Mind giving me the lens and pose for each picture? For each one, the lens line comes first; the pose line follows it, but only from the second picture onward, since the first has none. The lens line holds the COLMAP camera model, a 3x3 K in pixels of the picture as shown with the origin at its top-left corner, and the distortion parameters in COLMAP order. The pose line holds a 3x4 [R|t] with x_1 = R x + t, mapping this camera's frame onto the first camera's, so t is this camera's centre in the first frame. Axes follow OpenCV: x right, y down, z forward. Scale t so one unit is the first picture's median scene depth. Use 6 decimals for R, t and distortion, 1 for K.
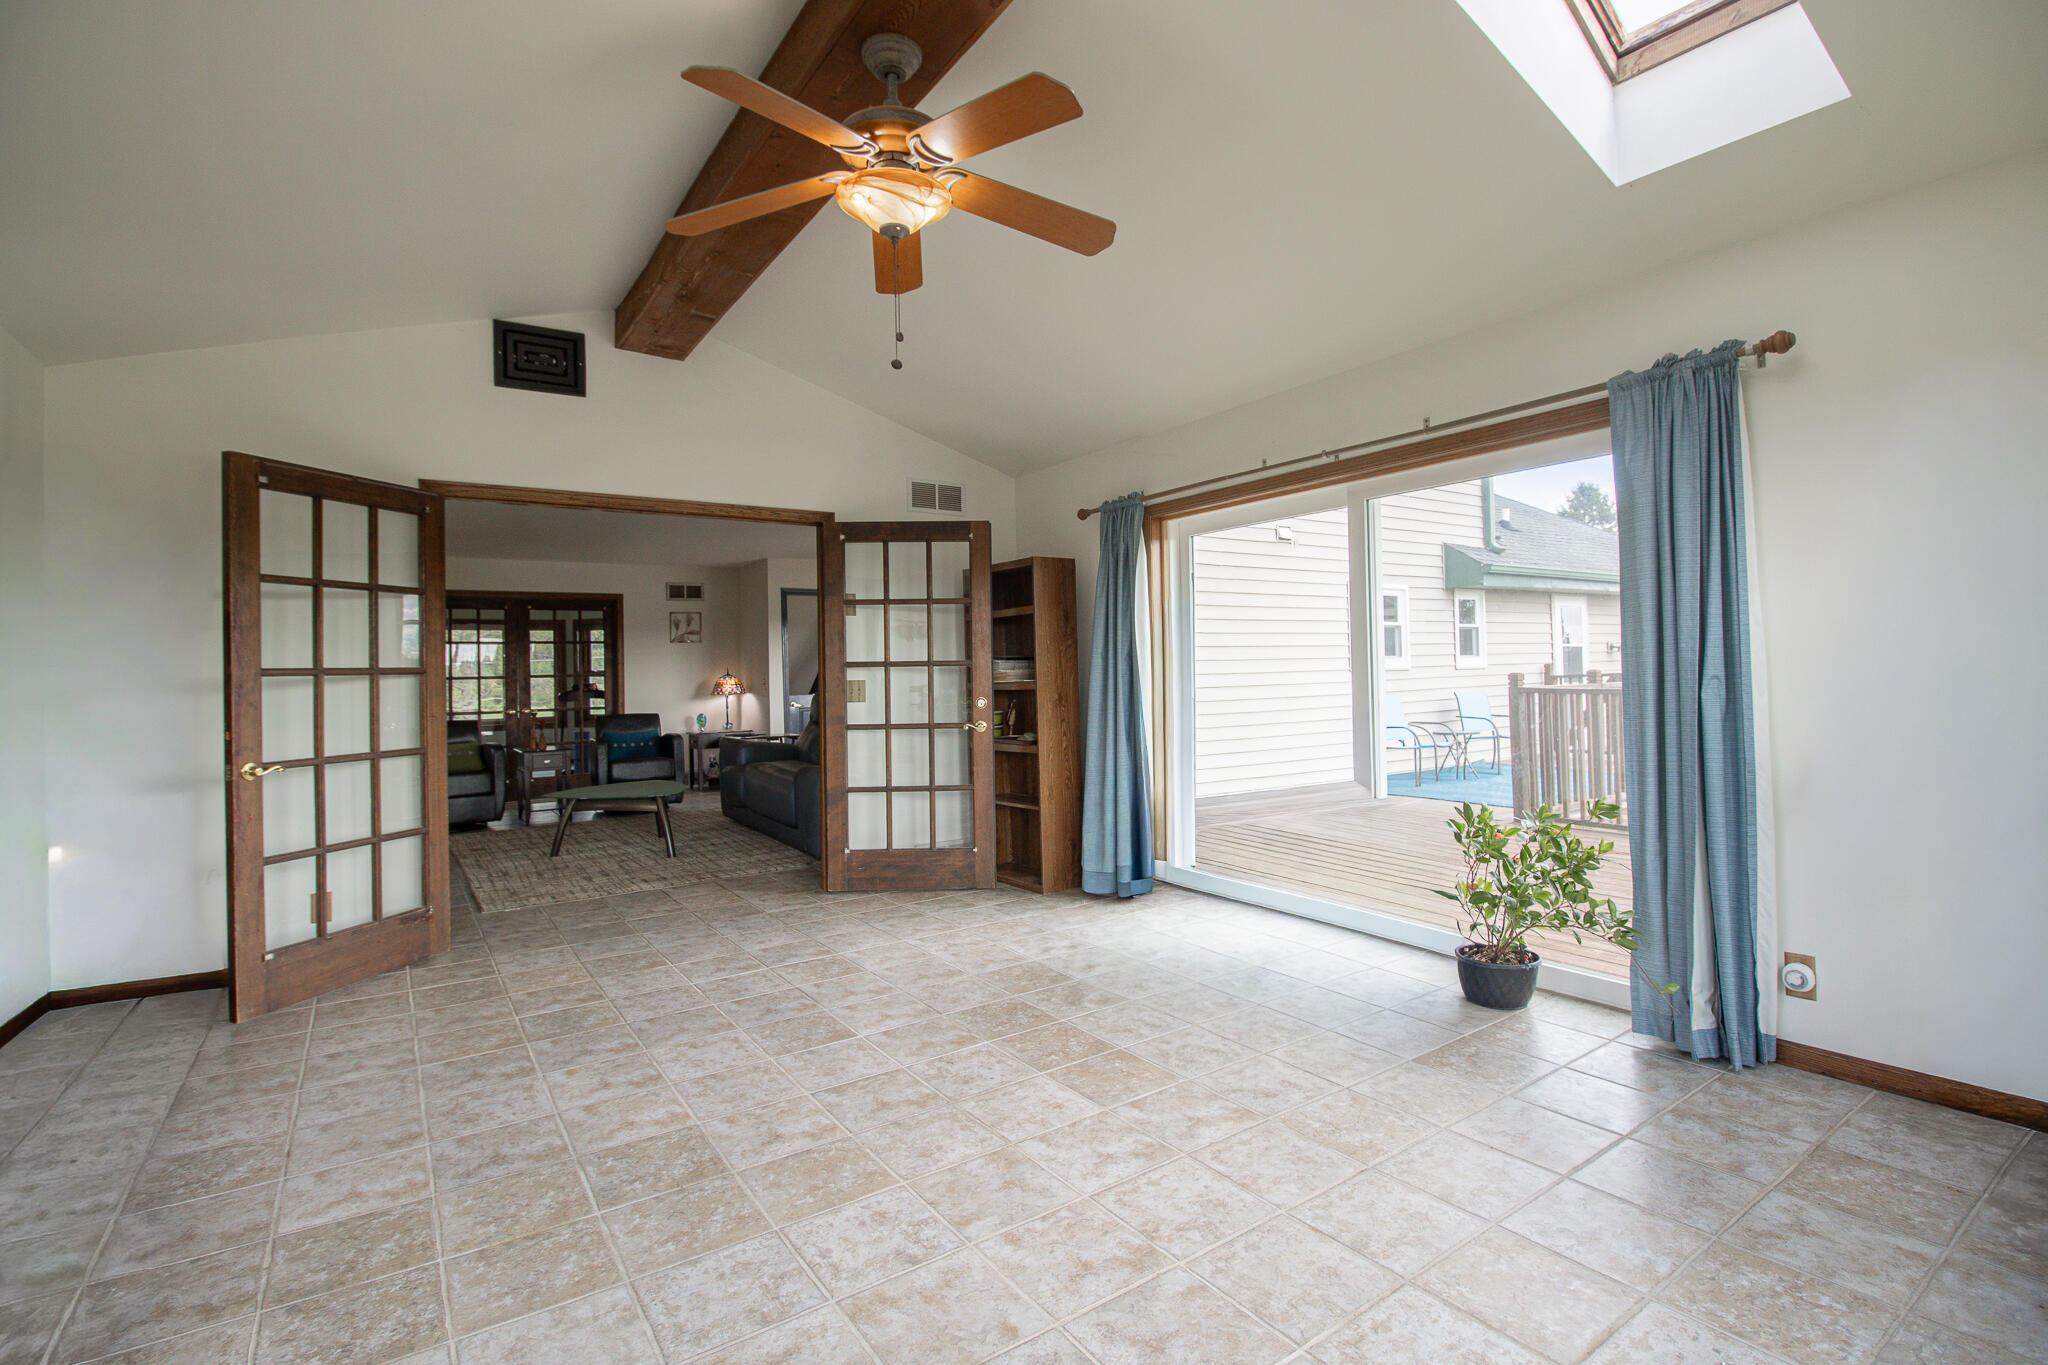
lens RADIAL K [[945.7, 0, 1032.2], [0, 945.7, 669.6], [0, 0, 1]] dist [-0.029475, -0.006904]
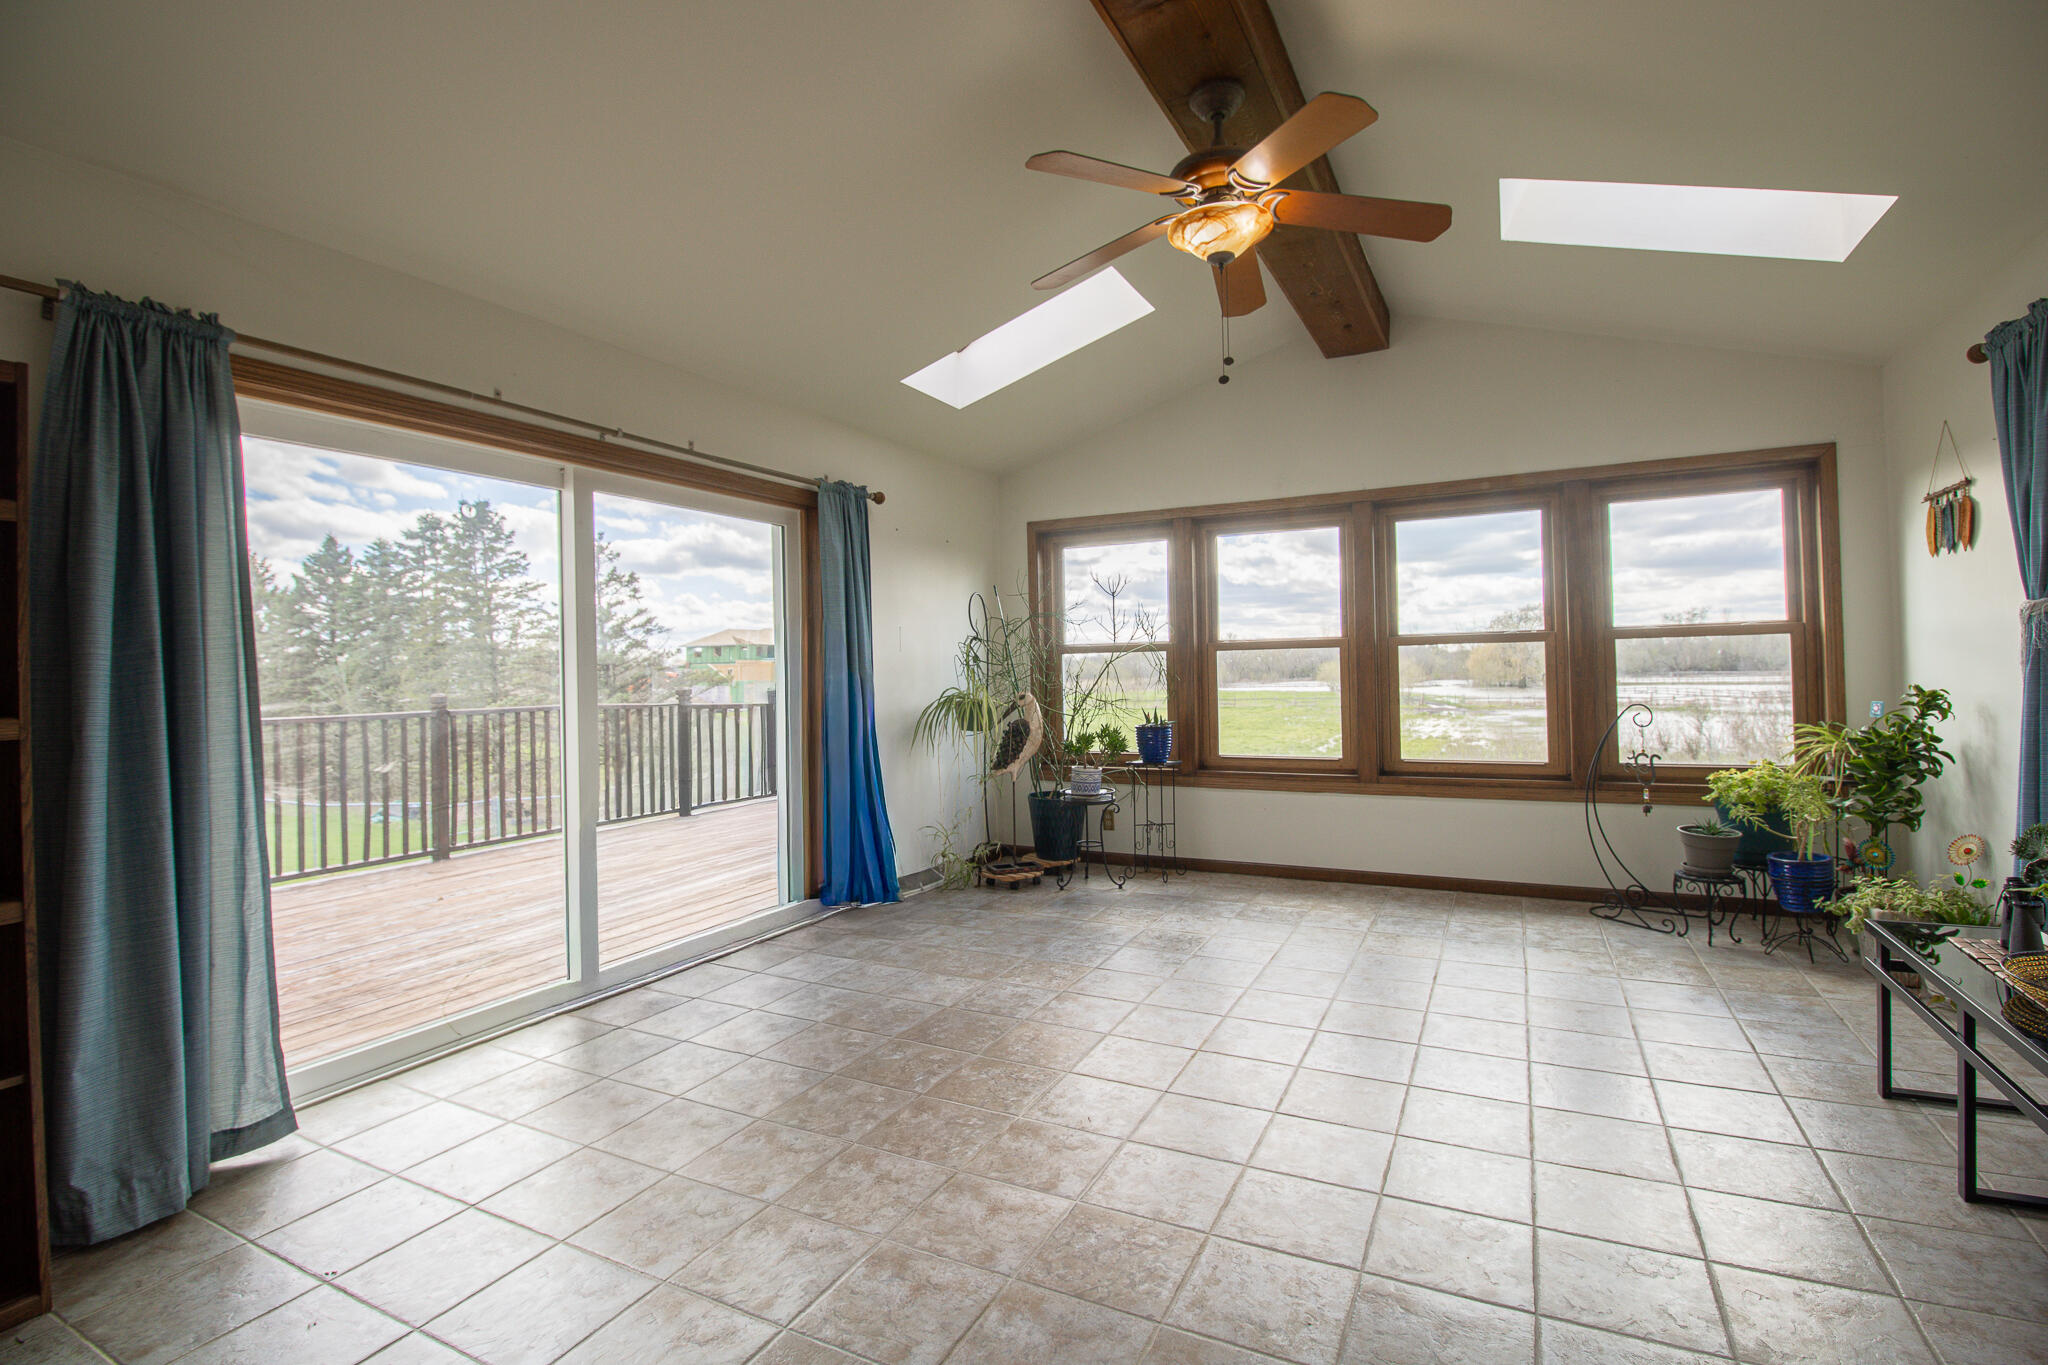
lens RADIAL K [[945.7, 0, 1043.5], [0, 945.7, 664.5], [0, 0, 1]] dist [-0.029475, -0.006904]
pose [[-0.491582, 0.038724, 0.869970, -0.746232], [0.026811, 0.999210, -0.029327, 0.023212], [-0.870418, 0.008908, -0.492232, 1.306059]]
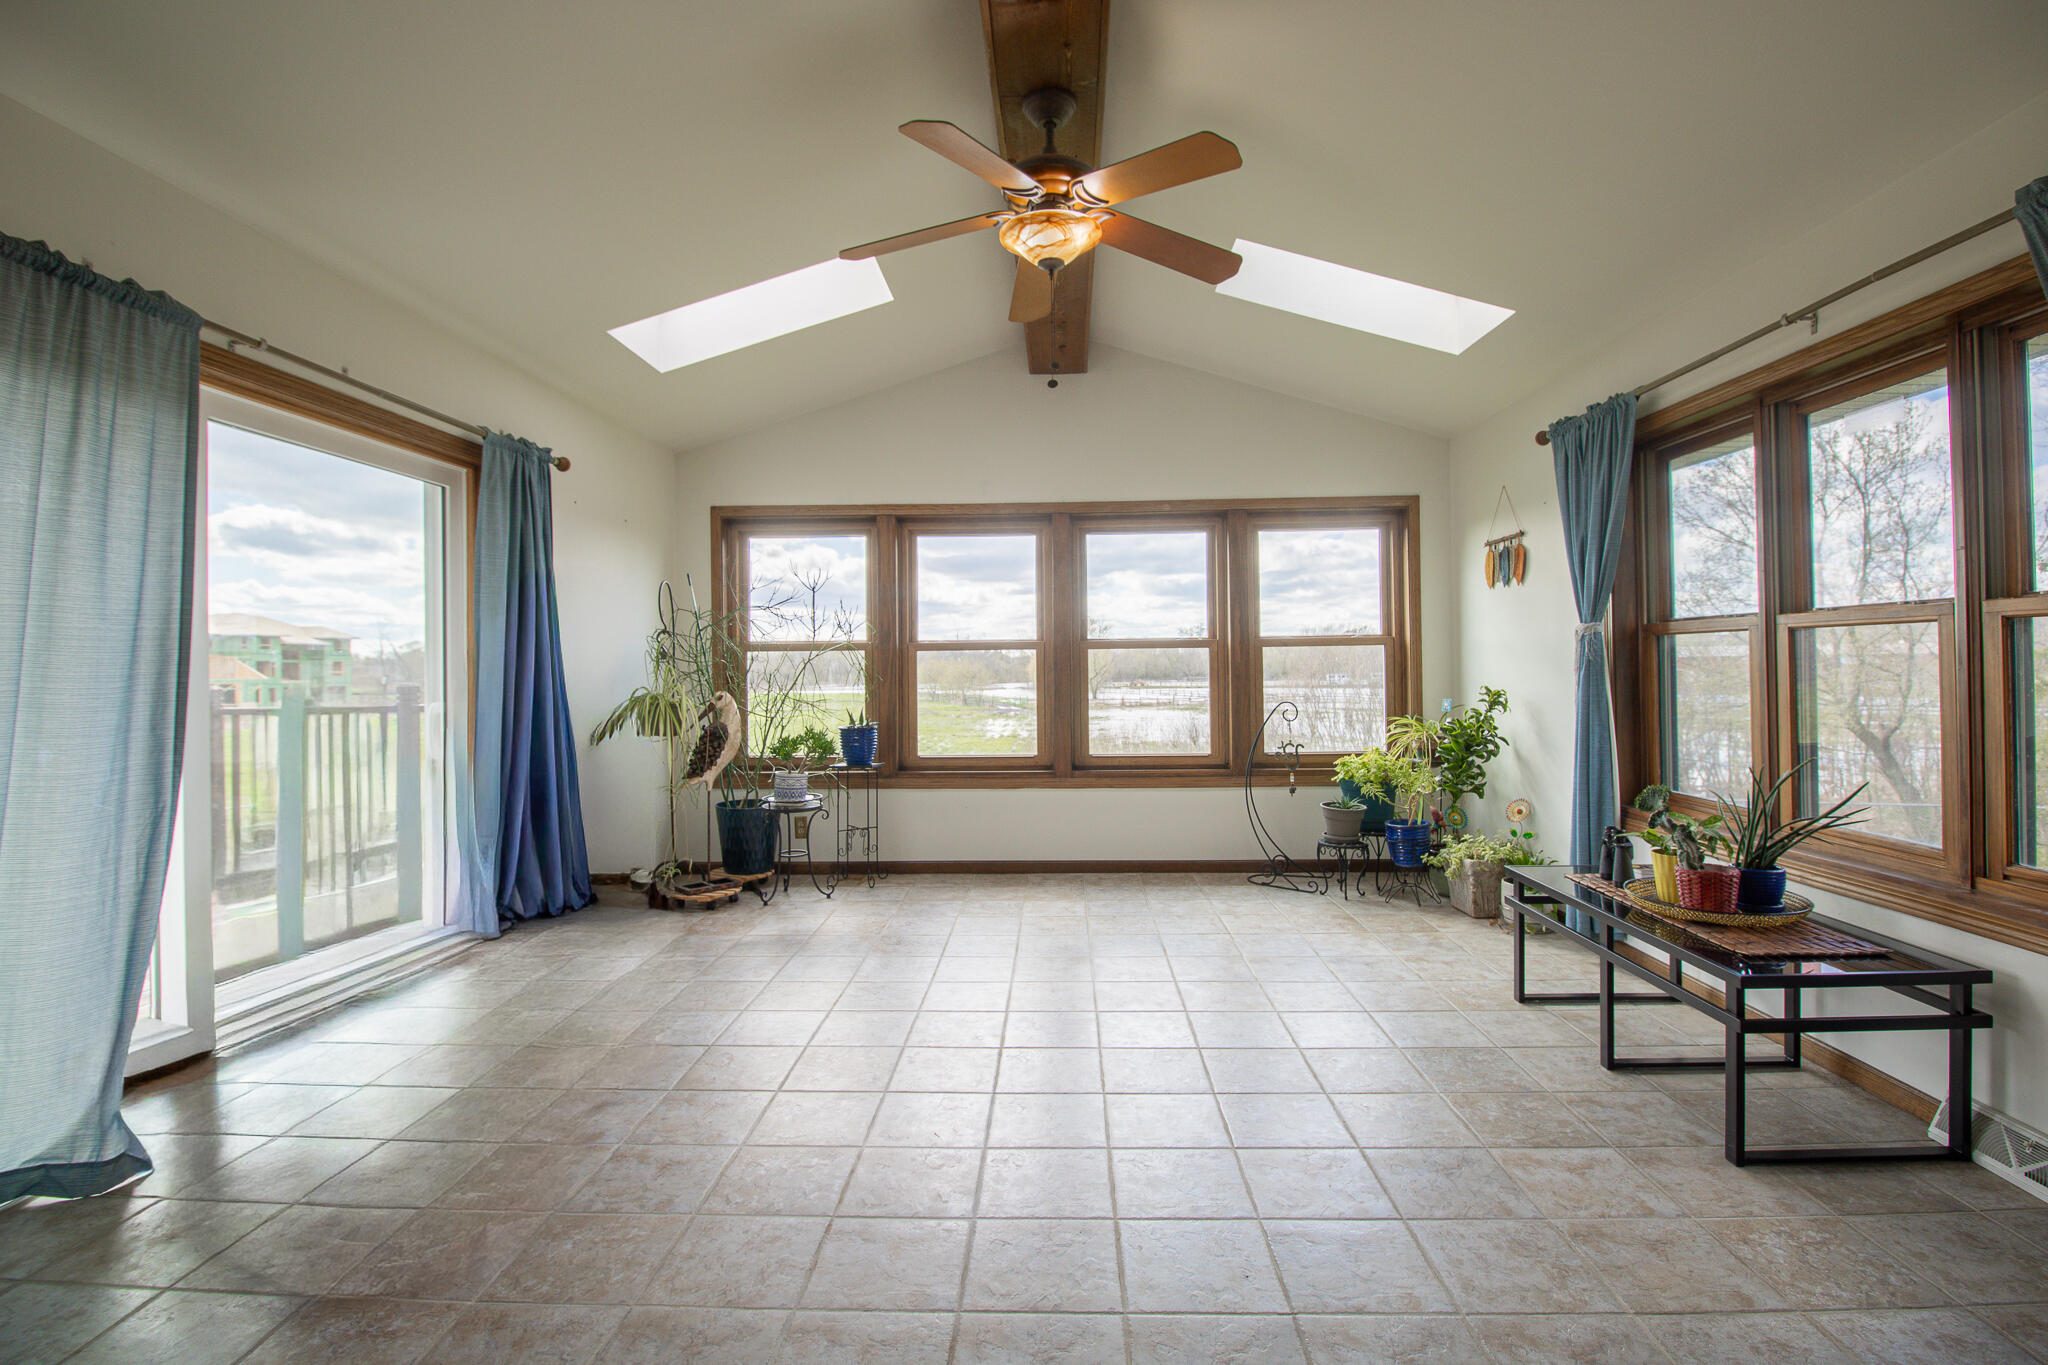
lens RADIAL K [[945.7, 0, 1055.9], [0, 945.7, 664.9], [0, 0, 1]] dist [-0.029475, -0.006904]
pose [[-0.822126, 0.032248, 0.568392, -0.586194], [0.025771, 0.999479, -0.019430, 0.021282], [-0.568722, -0.001326, -0.822529, 1.453045]]
